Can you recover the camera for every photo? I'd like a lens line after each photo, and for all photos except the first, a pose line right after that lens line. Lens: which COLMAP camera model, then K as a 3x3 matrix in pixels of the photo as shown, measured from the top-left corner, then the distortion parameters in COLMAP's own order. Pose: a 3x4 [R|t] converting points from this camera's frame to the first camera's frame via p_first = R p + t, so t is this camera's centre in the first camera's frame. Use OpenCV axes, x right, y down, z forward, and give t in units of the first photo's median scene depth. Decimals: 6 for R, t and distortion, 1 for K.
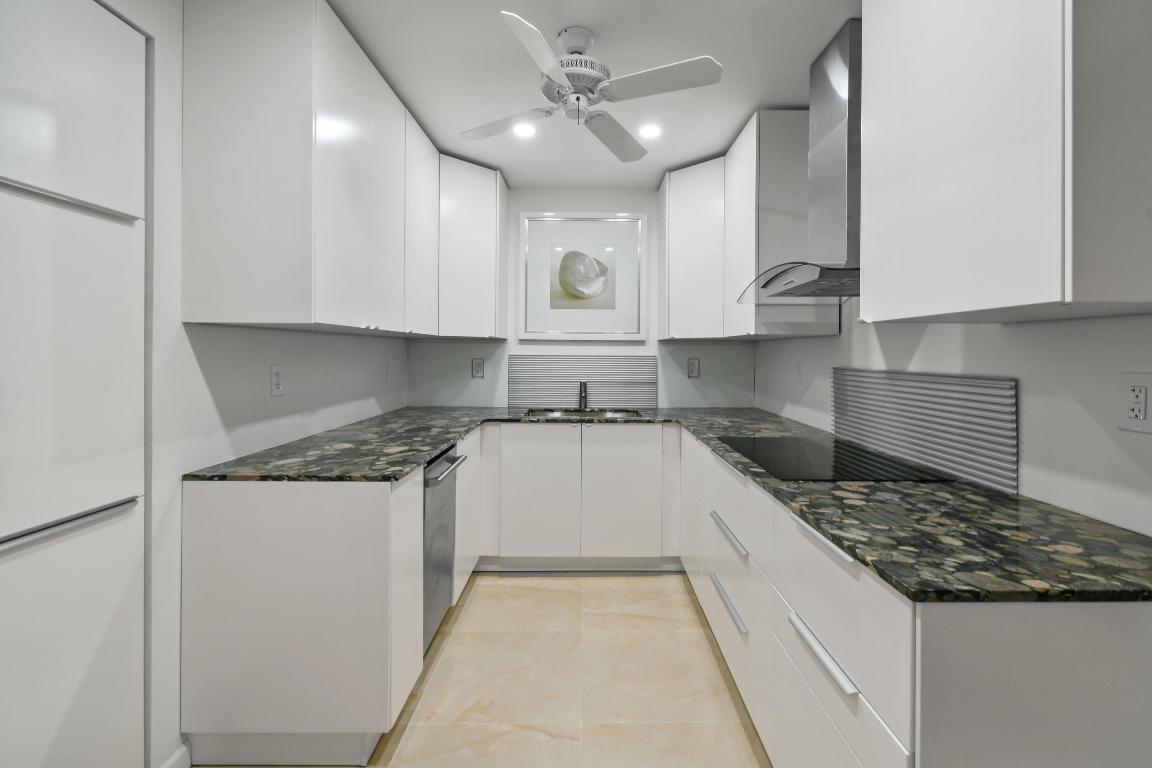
lens RADIAL K [[515.0, 0, 580.2], [0, 515.0, 353.3], [0, 0, 1]] dist [0.000854, -0.000681]
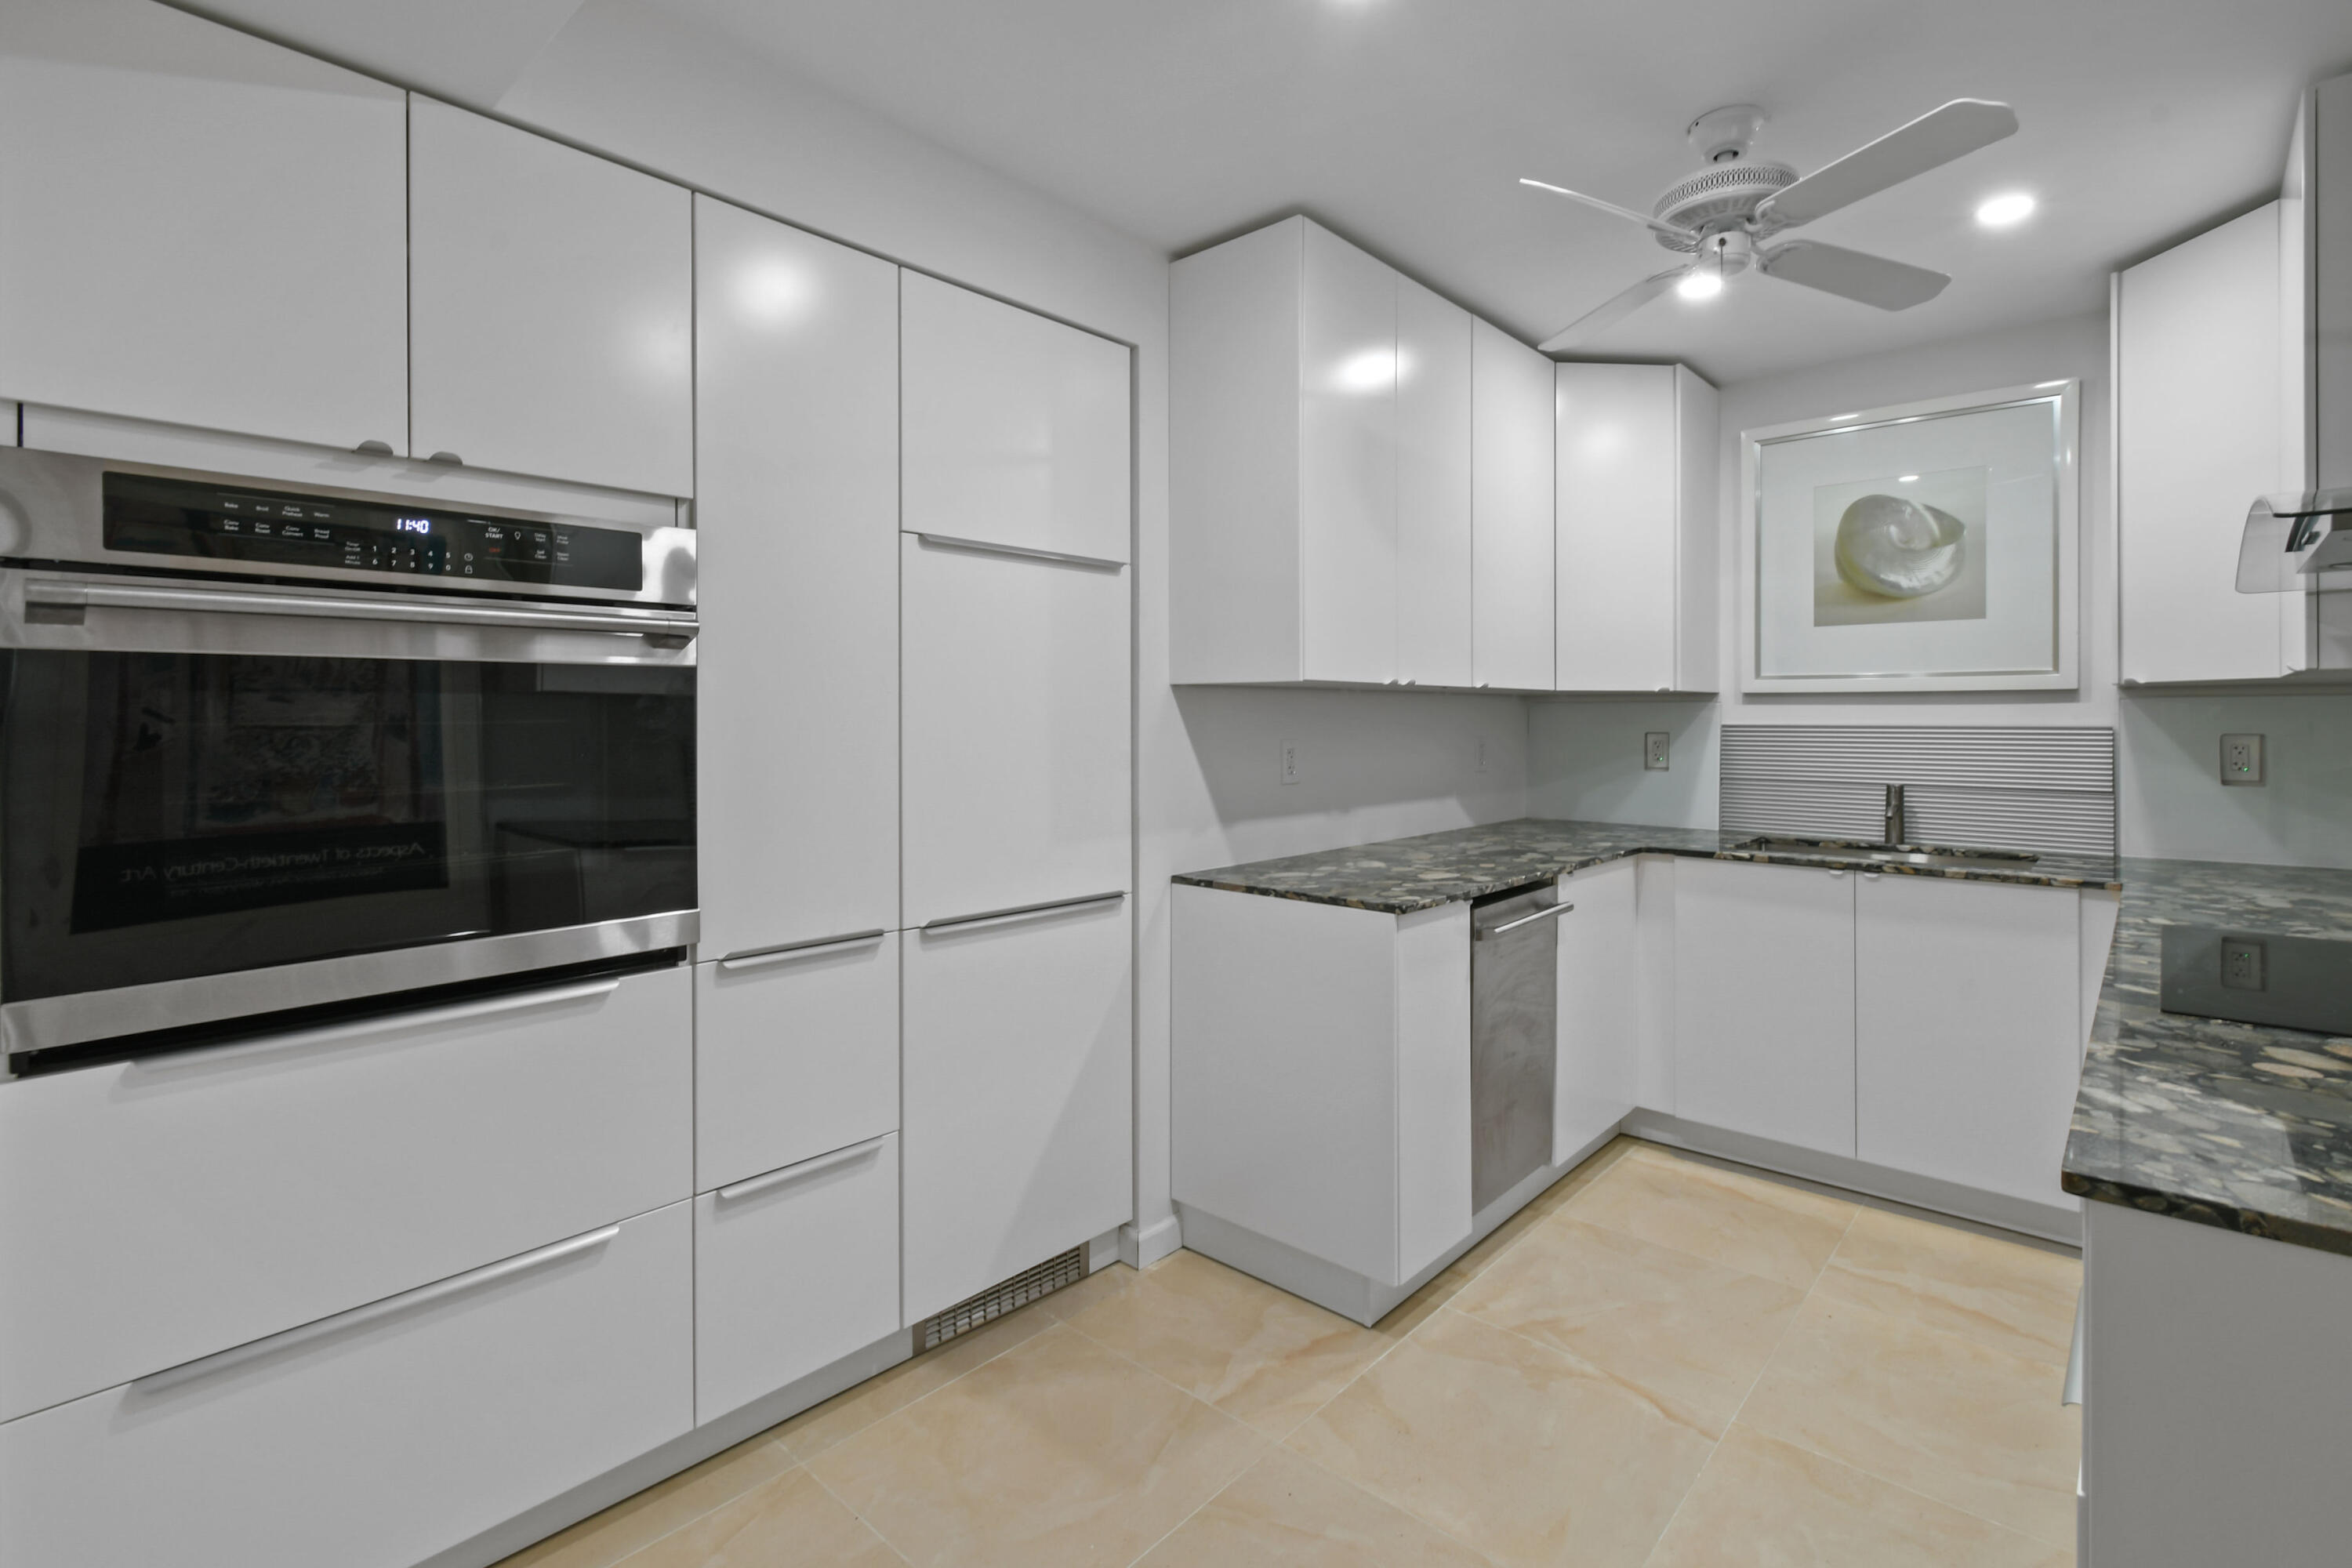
lens RADIAL K [[1051.5, 0, 1184.5], [0, 1051.5, 721.3], [0, 0, 1]] dist [0.000854, -0.000681]
pose [[0.740049, -0.003865, -0.672542, 0.215191], [0.002995, 0.999993, -0.002452, 0.000630], [0.672547, -0.000199, 0.740055, -0.121492]]
